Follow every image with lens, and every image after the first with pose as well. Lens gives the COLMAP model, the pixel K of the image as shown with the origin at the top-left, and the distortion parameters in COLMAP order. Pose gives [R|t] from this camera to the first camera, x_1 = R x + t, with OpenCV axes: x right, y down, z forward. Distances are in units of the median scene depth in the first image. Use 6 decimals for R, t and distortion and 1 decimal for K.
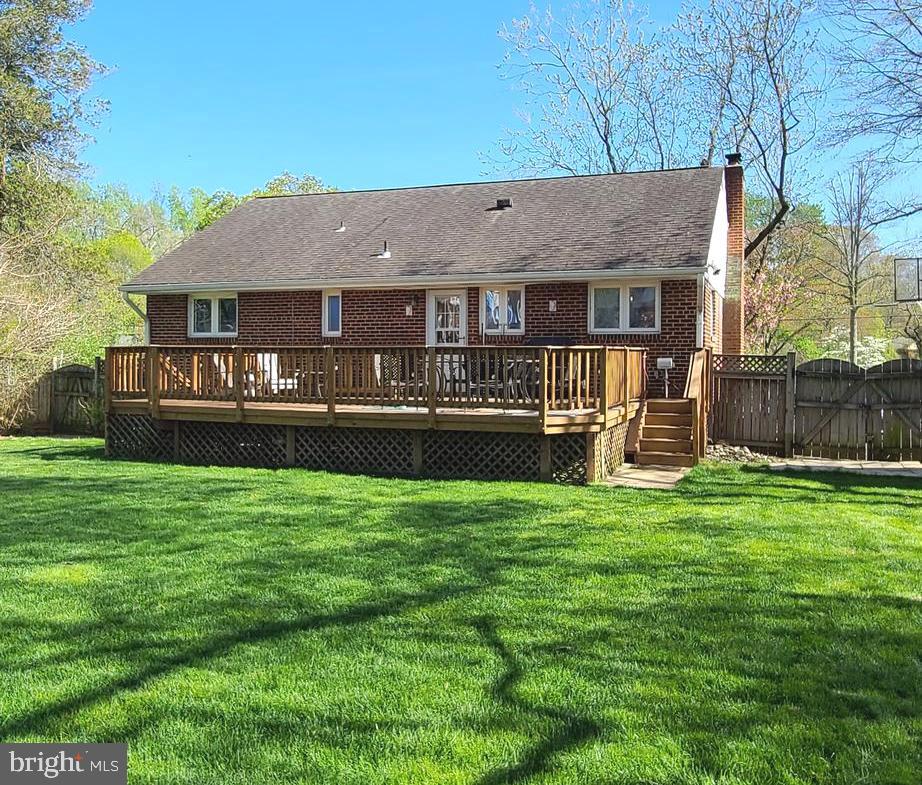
lens RADIAL K [[723.0, 0, 461.0], [0, 723.0, 393.6], [0, 0, 1]] dist [0.011744, 0.001064]
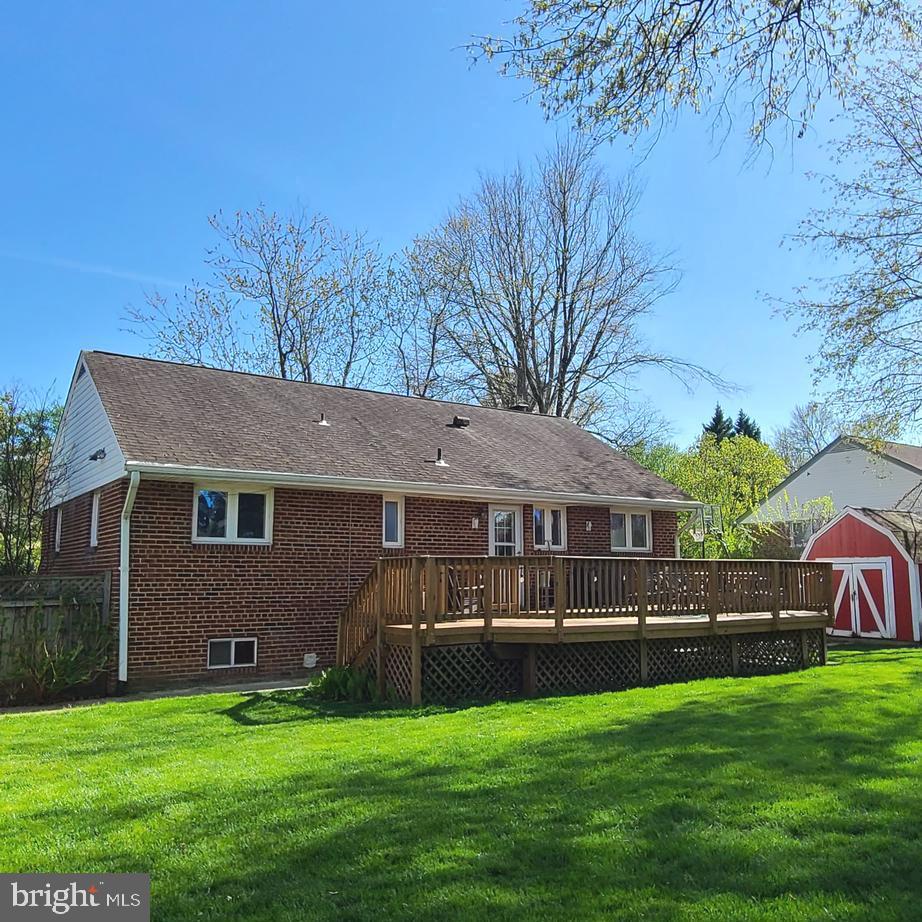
lens RADIAL K [[811.1, 0, 460.7], [0, 811.1, 459.8], [0, 0, 1]] dist [-0.003084, -0.001130]
pose [[0.605527, 0.105902, 0.788747, -0.946719], [0.040445, 0.985731, -0.163400, -0.020327], [-0.794796, 0.130844, 0.592604, 0.349589]]
